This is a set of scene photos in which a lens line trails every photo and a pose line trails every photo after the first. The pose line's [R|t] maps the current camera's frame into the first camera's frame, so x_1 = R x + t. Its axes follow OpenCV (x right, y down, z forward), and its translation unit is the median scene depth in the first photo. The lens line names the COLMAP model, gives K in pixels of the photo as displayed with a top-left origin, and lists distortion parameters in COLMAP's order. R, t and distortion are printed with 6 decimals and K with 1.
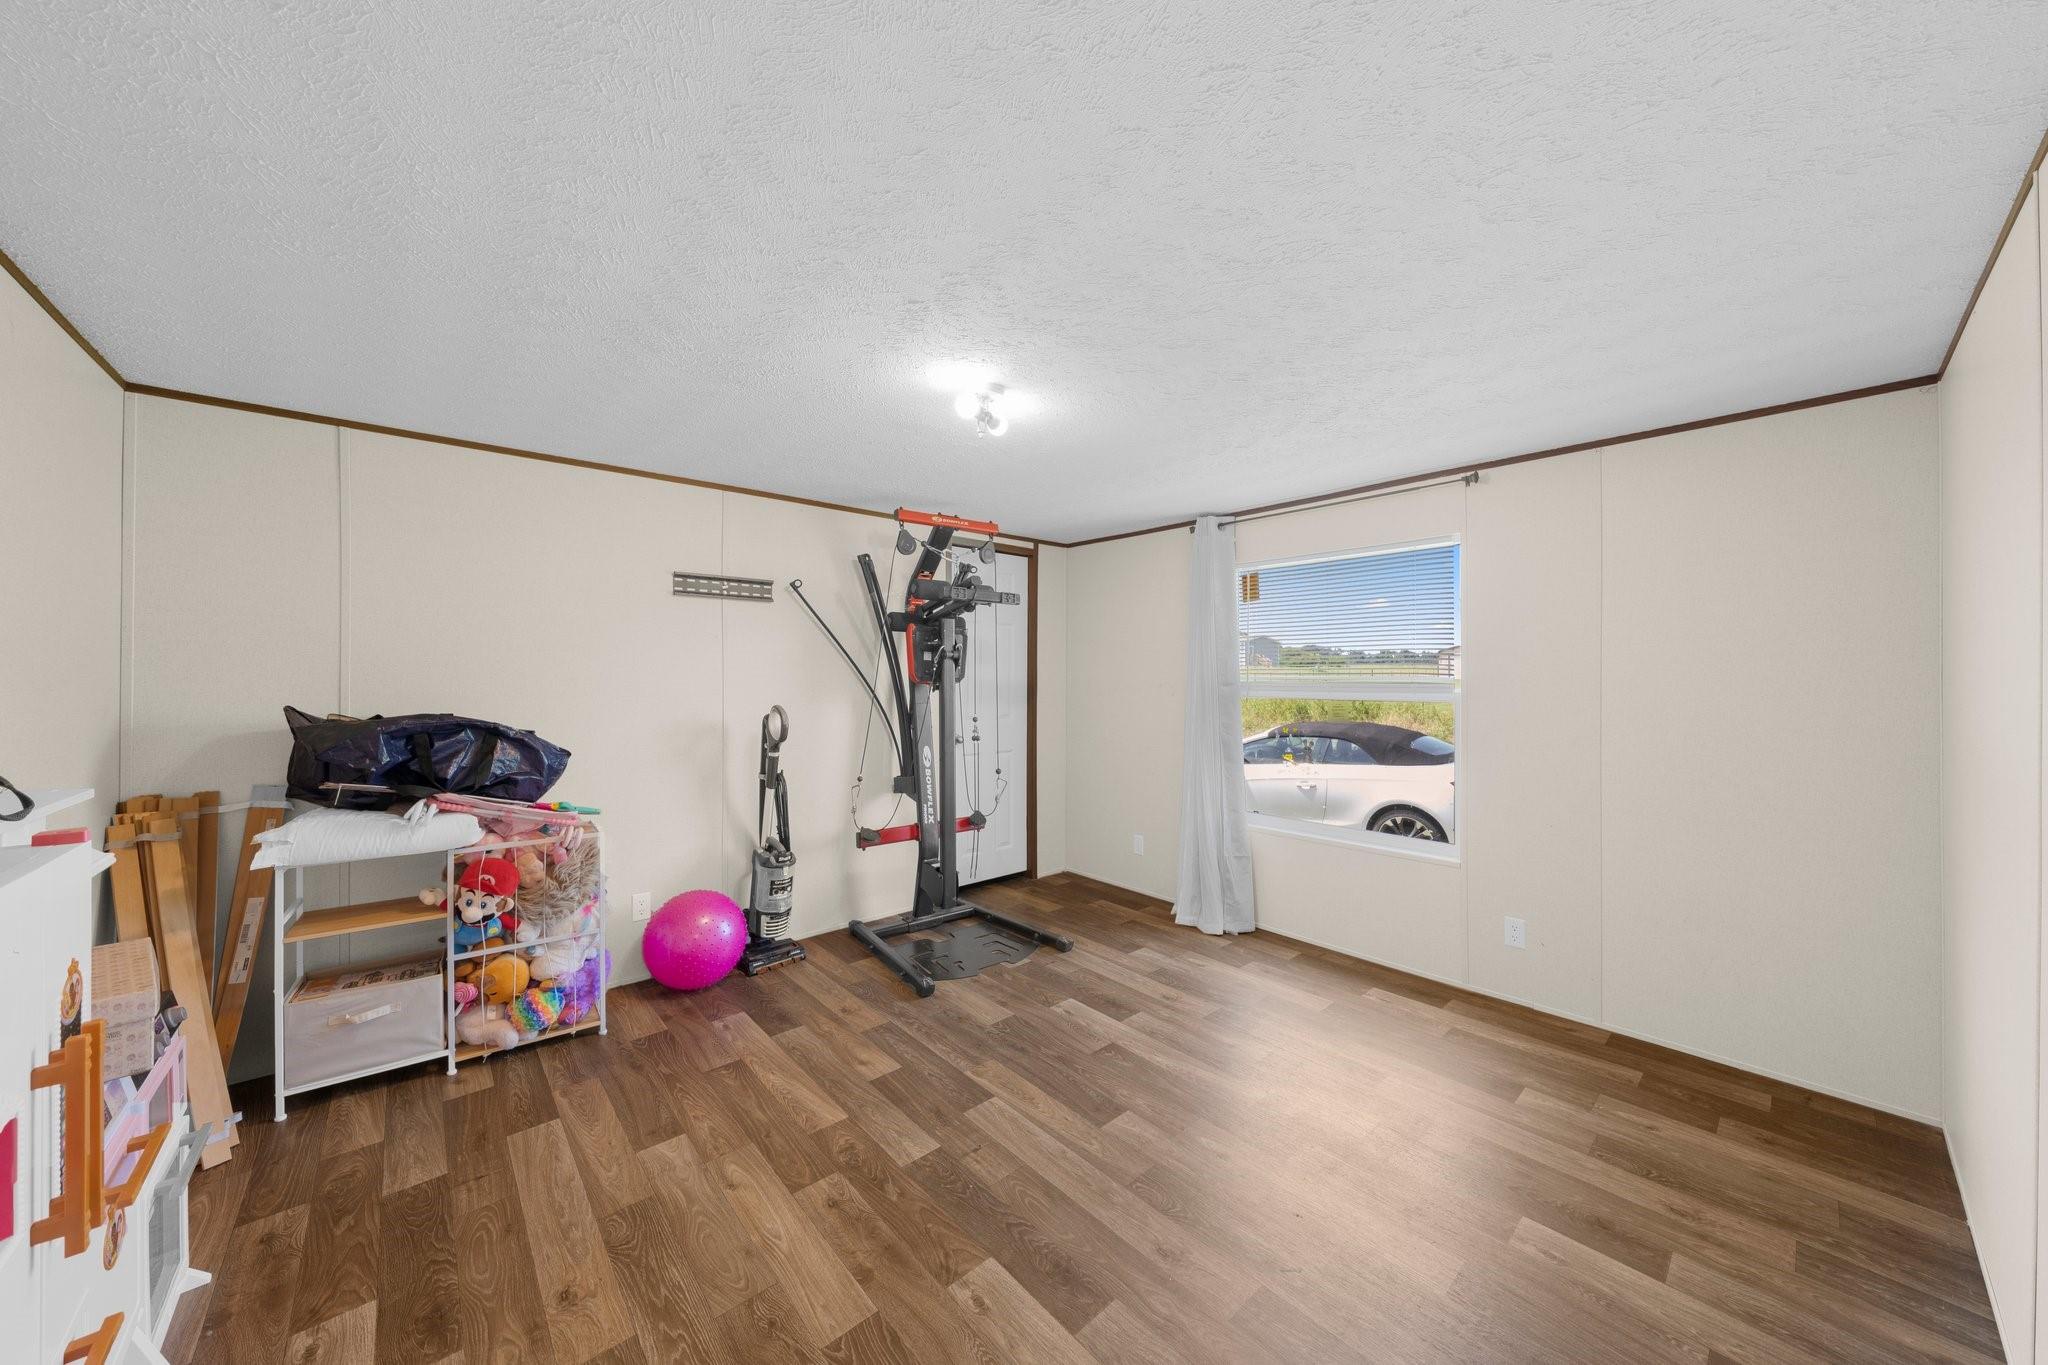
lens RADIAL K [[705.4, 0, 1026.4], [0, 705.4, 682.6], [0, 0, 1]] dist [-0.000444, -0.000060]
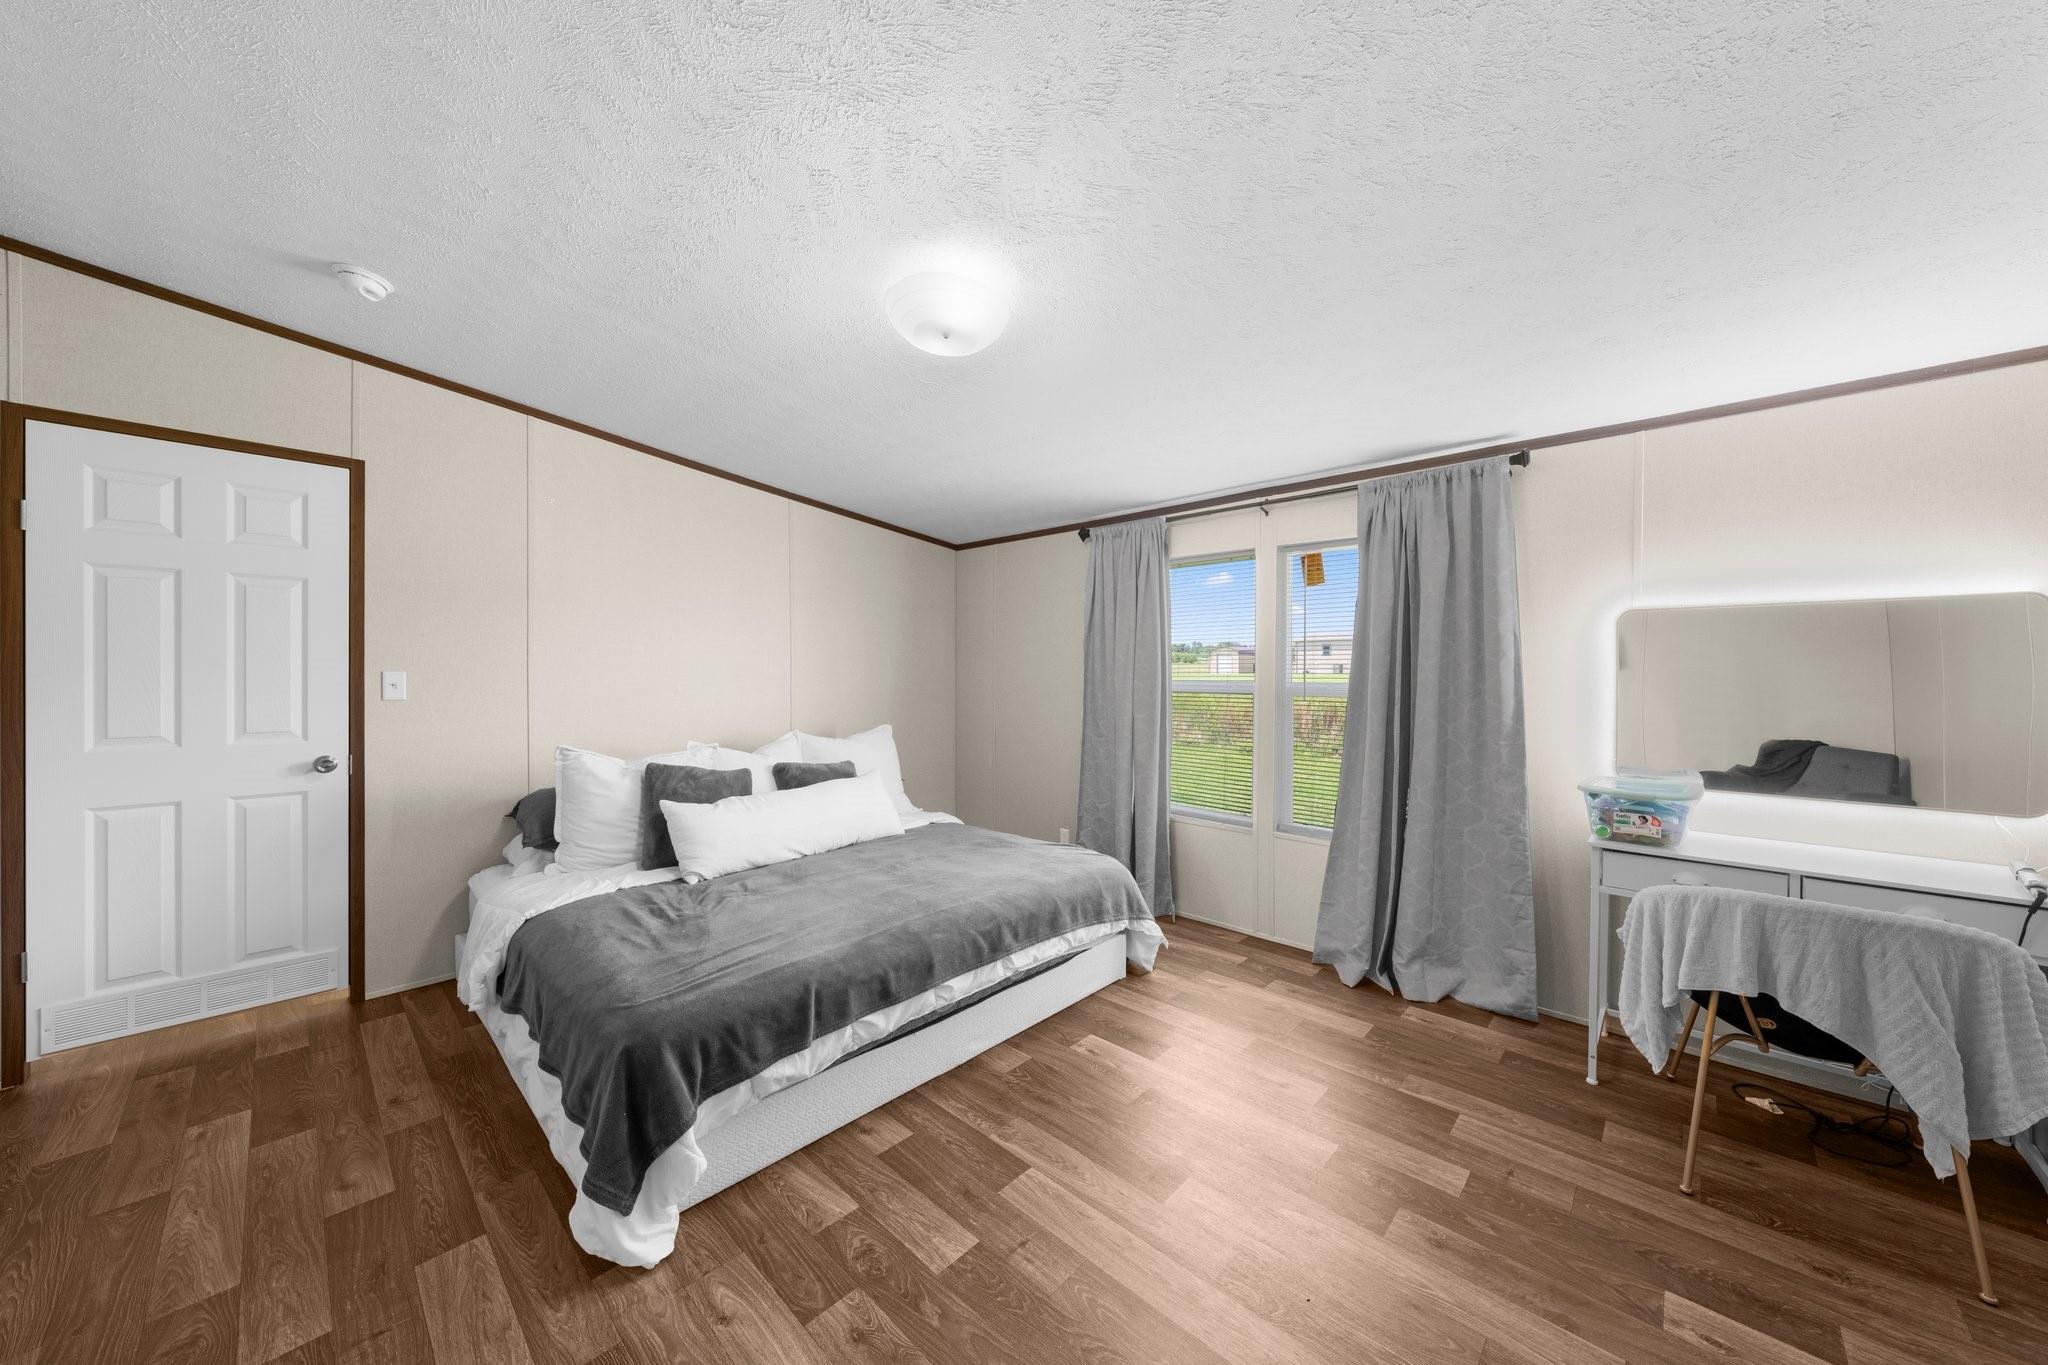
lens RADIAL K [[705.4, 0, 1020.9], [0, 705.4, 676.4], [0, 0, 1]] dist [-0.000444, -0.000060]
pose [[0.995961, 0.000534, 0.089787, -0.149478], [-0.000560, 1.000000, 0.000257, -0.003317], [-0.089787, -0.000306, 0.995961, 0.176935]]
